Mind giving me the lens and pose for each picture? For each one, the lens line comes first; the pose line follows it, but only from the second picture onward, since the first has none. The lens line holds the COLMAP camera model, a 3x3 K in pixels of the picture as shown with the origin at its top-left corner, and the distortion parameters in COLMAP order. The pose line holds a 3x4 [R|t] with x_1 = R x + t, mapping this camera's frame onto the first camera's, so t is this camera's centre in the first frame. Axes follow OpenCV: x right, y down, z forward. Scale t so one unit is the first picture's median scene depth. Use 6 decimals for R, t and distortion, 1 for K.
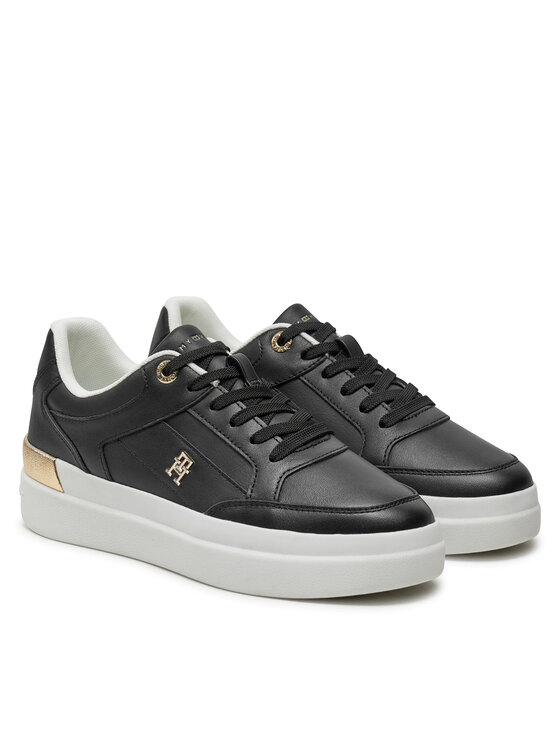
lens RADIAL K [[2114.3, 0, 280.4], [0, 2114.3, 373.1], [0, 0, 1]] dist [-0.974285, 0.000000]
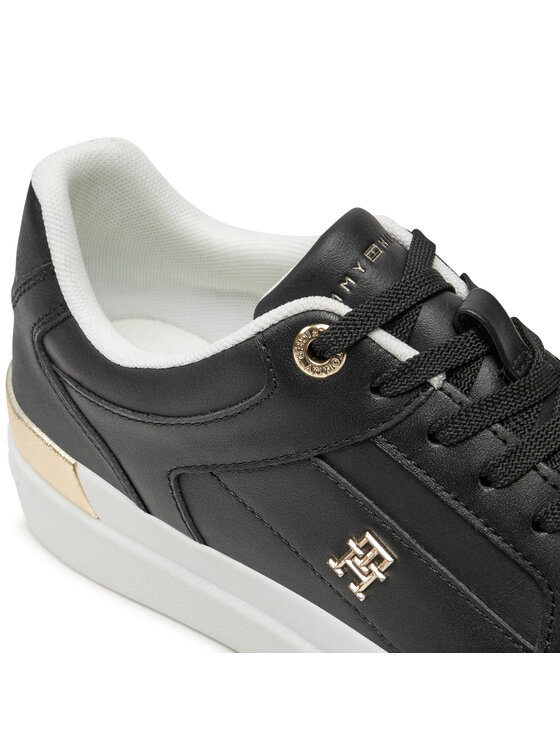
lens RADIAL K [[1045.0, 0, 281.3], [0, 1045.0, 372.6], [0, 0, 1]] dist [0.027582, 0.000000]
pose [[0.994928, -0.071032, 0.071229, -0.077522], [0.031702, 0.893409, 0.448124, -0.093451], [-0.095468, -0.443592, 0.891129, 0.807048]]
